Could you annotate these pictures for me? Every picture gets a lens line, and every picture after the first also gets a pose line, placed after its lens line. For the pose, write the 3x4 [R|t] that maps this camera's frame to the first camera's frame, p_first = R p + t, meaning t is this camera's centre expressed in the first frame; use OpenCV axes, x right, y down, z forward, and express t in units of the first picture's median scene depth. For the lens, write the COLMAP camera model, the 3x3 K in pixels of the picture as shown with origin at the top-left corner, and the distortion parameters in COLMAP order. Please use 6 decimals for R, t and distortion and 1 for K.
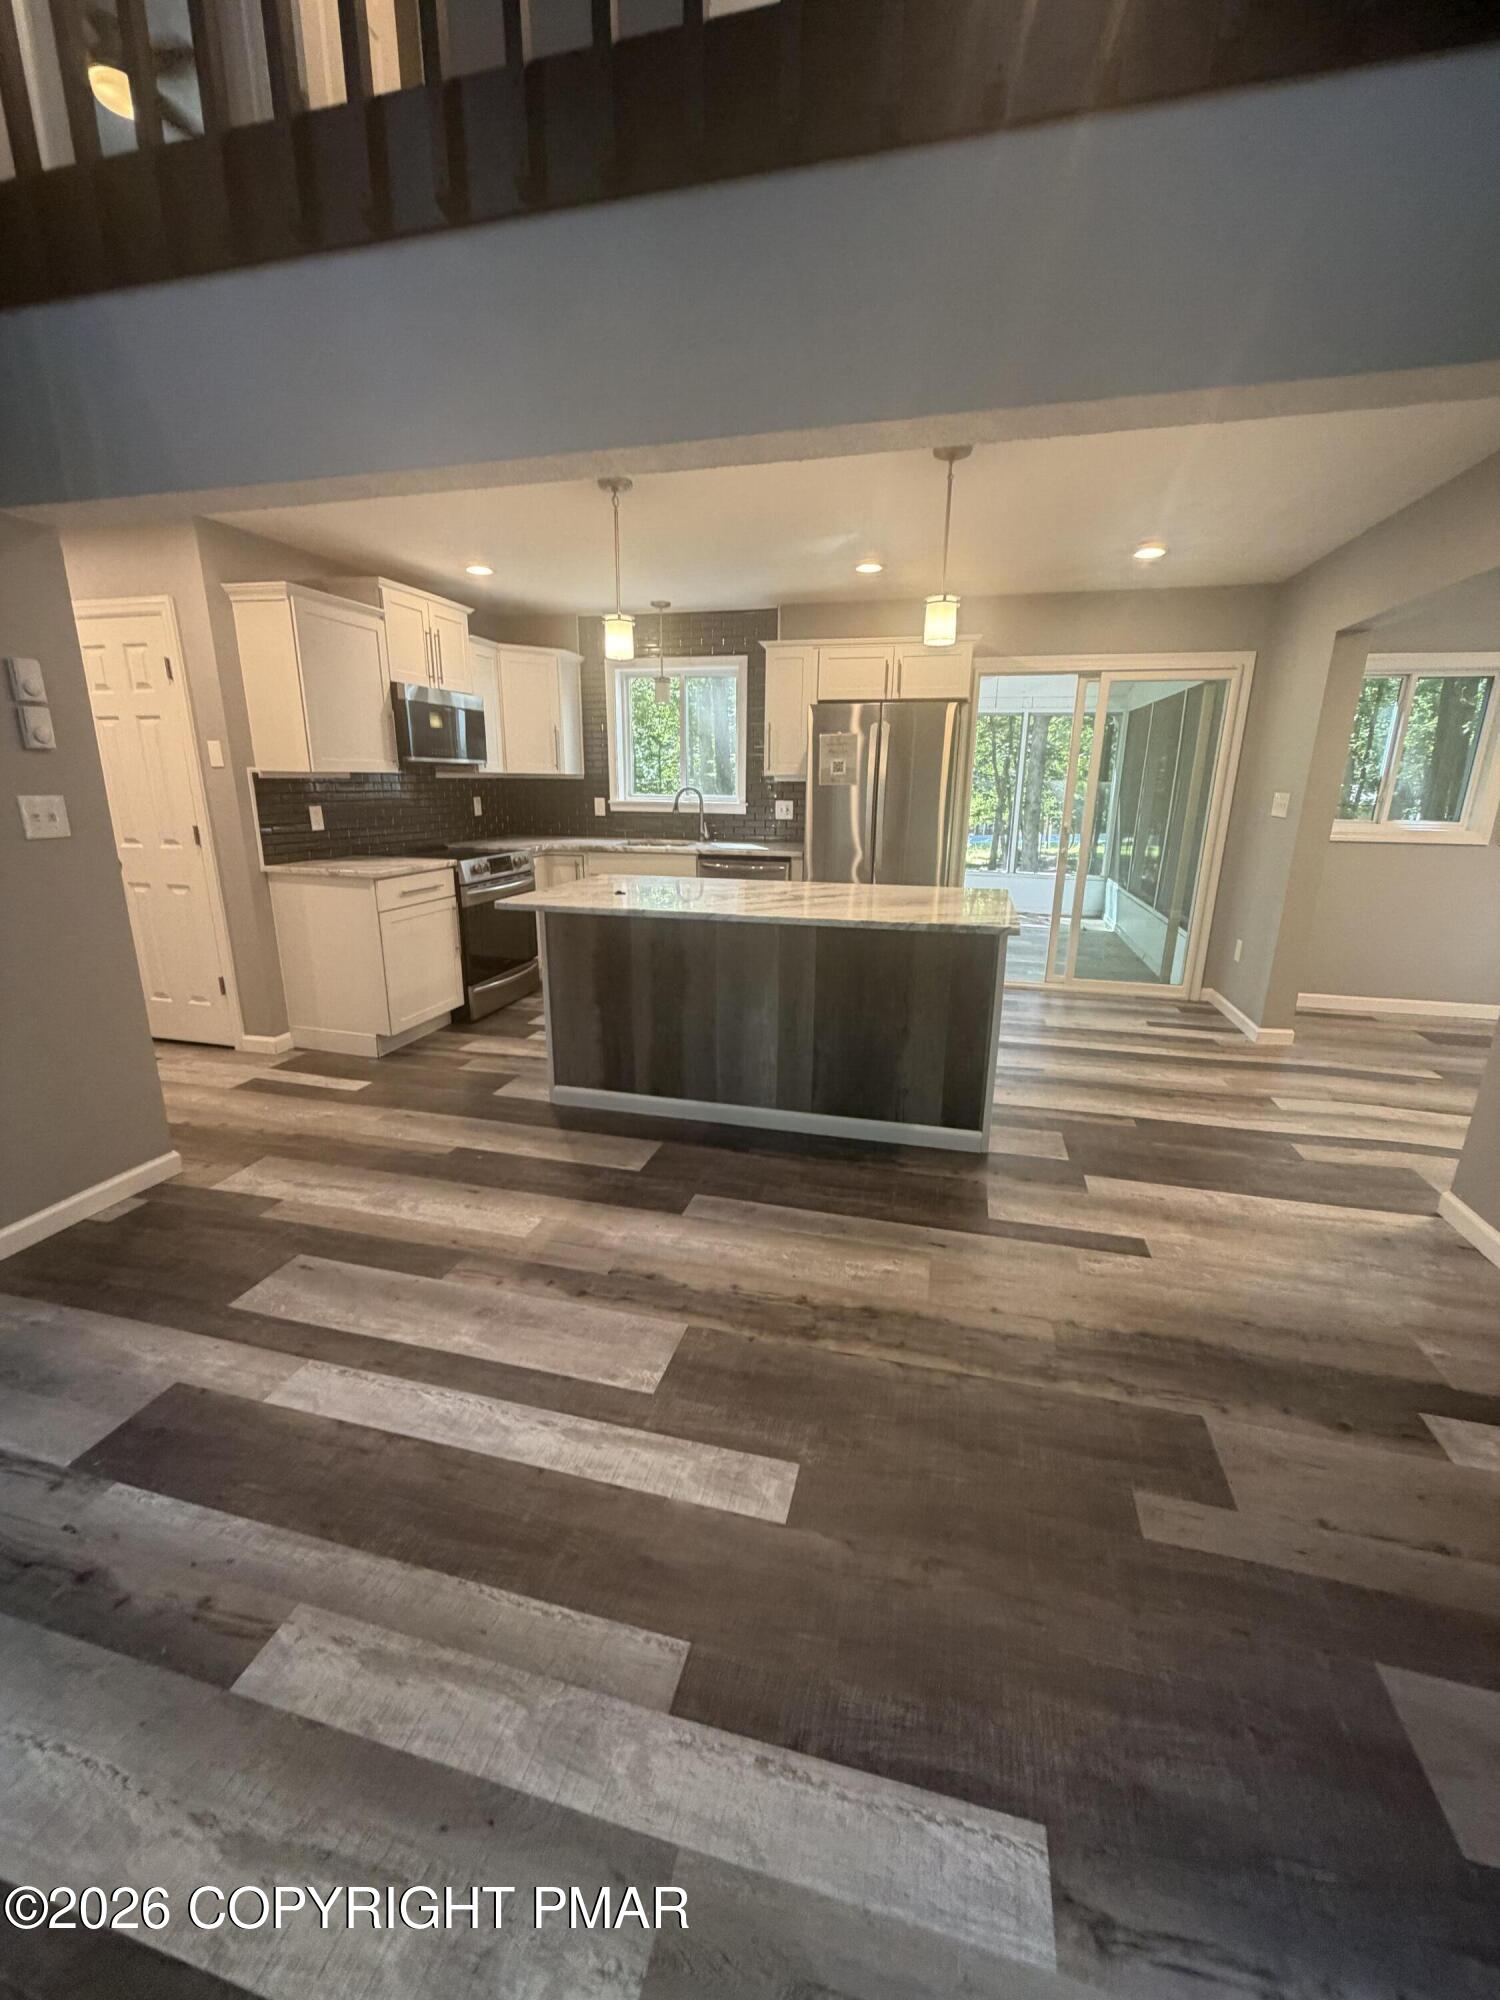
lens RADIAL K [[798.9, 0, 747.4], [0, 798.9, 999.3], [0, 0, 1]] dist [0.000246, 0.000851]
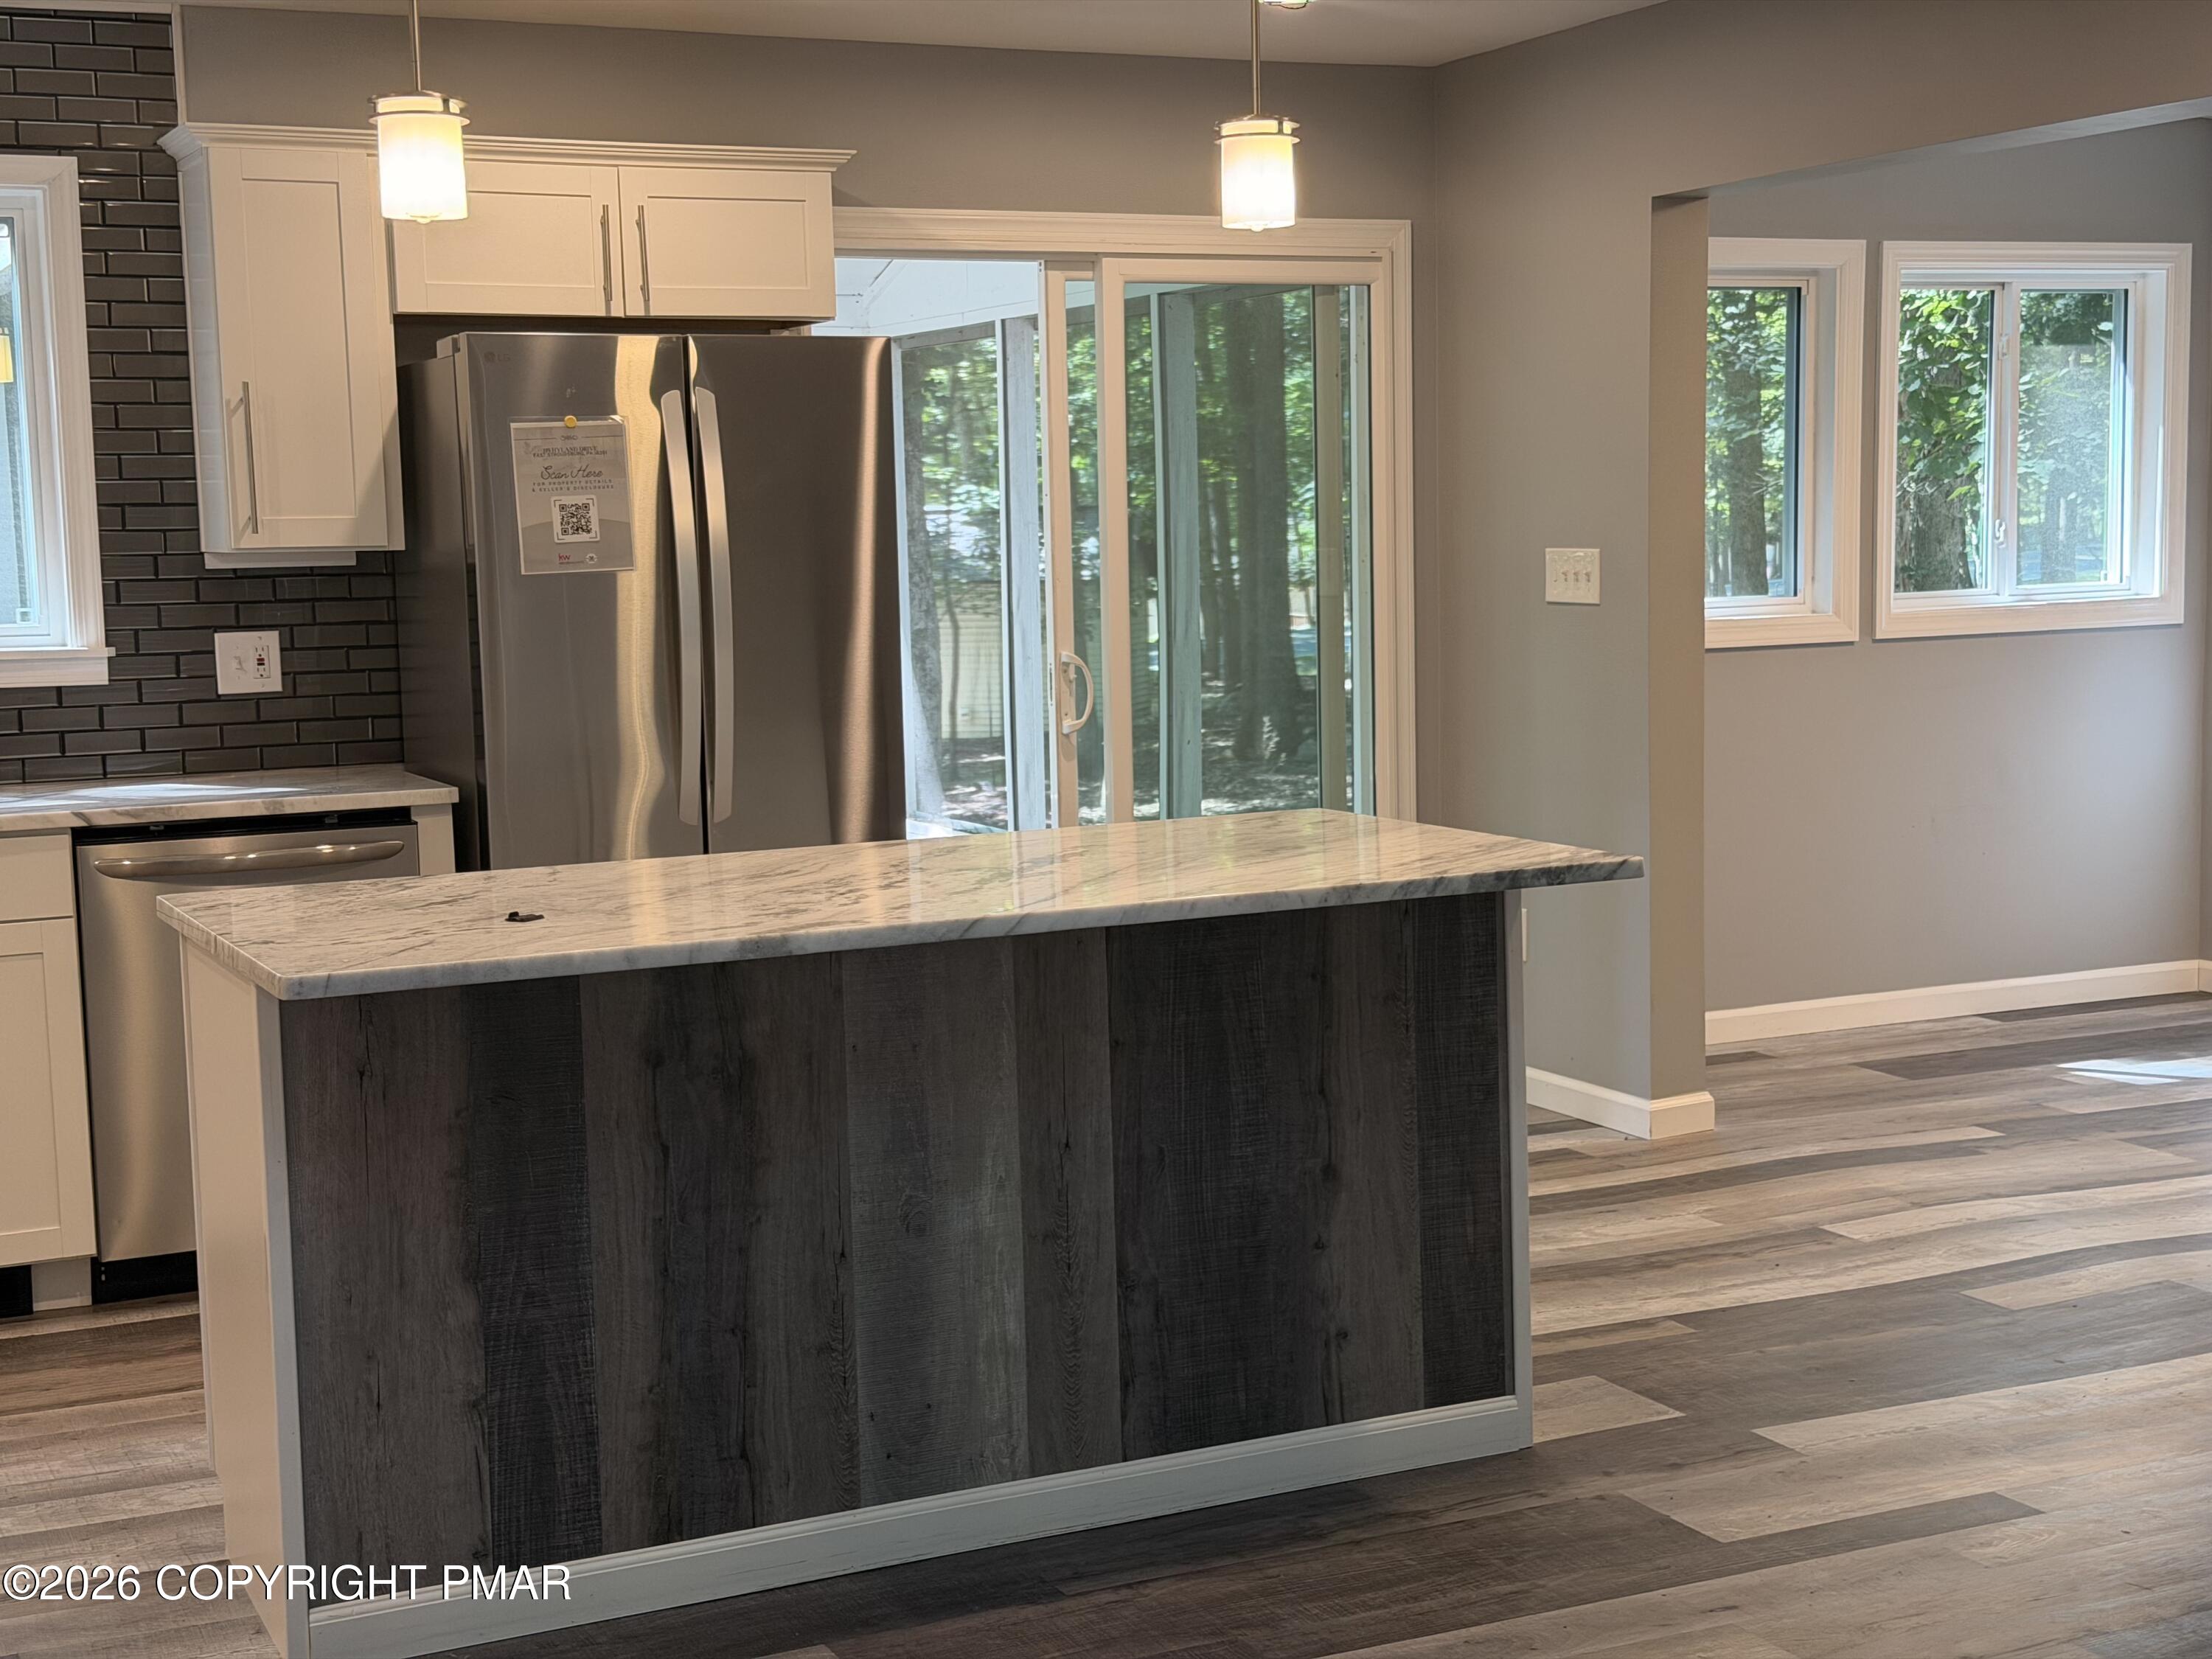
lens RADIAL K [[3111.7, 0, 1109.6], [0, 3111.7, 813.5], [0, 0, 1]] dist [0.058336, 0.000000]
pose [[0.766453, -0.090851, 0.635842, -0.833466], [0.202744, 0.973555, -0.105285, 0.006968], [-0.609462, 0.209609, 0.764604, -0.122675]]
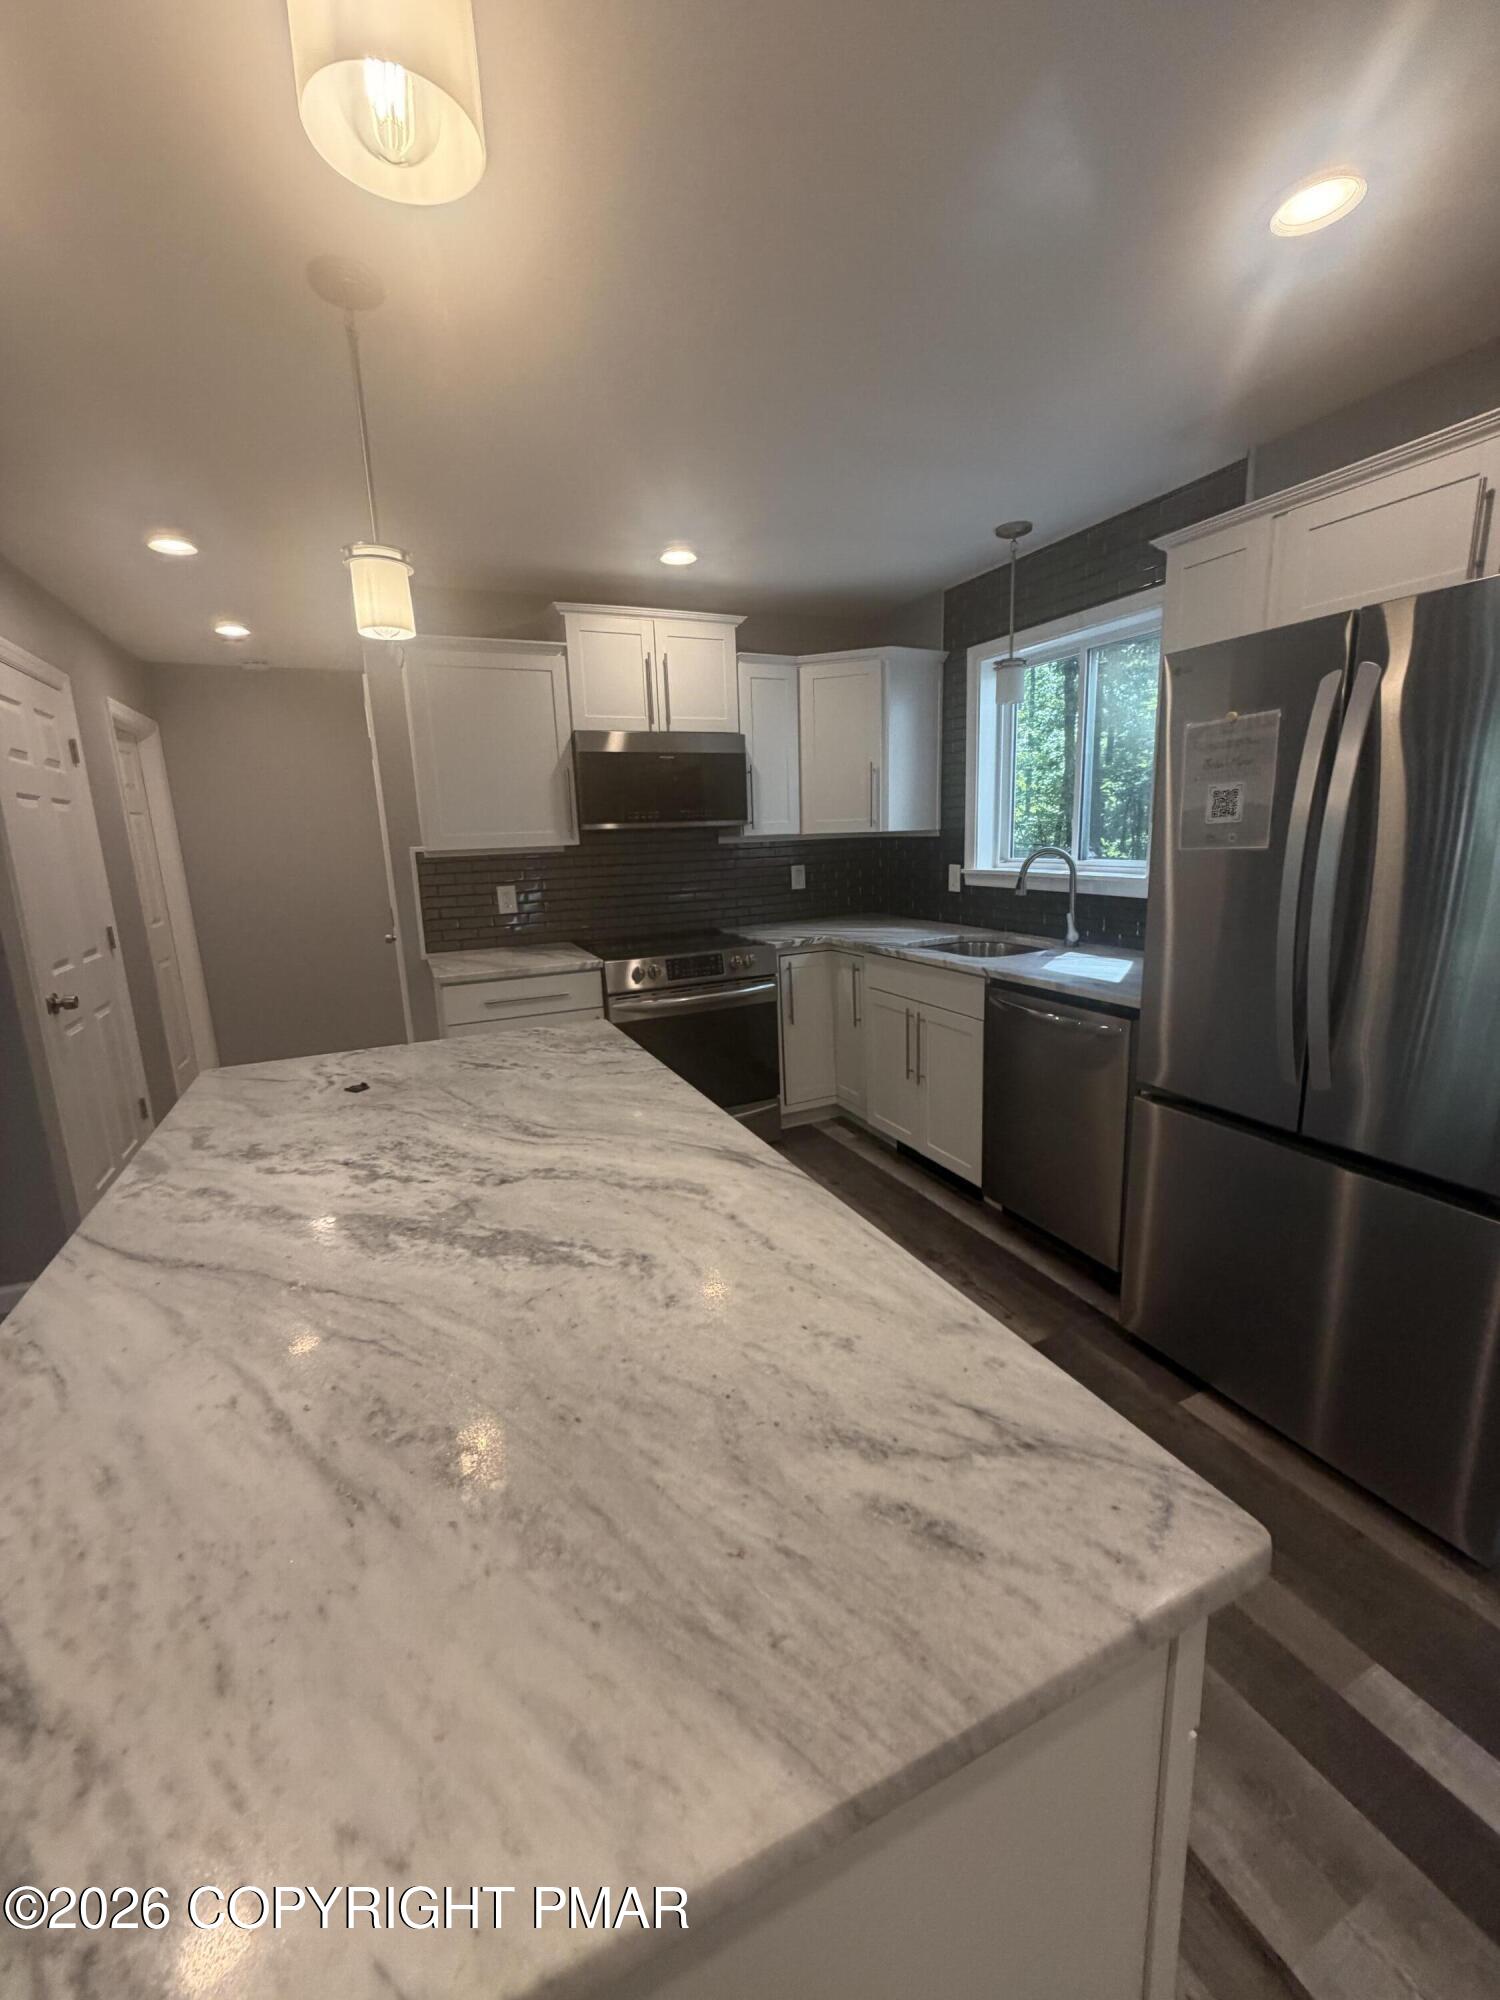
lens RADIAL K [[798.9, 0, 754.6], [0, 798.9, 996.2], [0, 0, 1]] dist [0.000246, 0.000851]
pose [[0.636315, 0.125552, -0.761144, 0.427142], [-0.164099, 0.986115, 0.025475, -0.267847], [0.753773, 0.108693, 0.648083, 0.922202]]
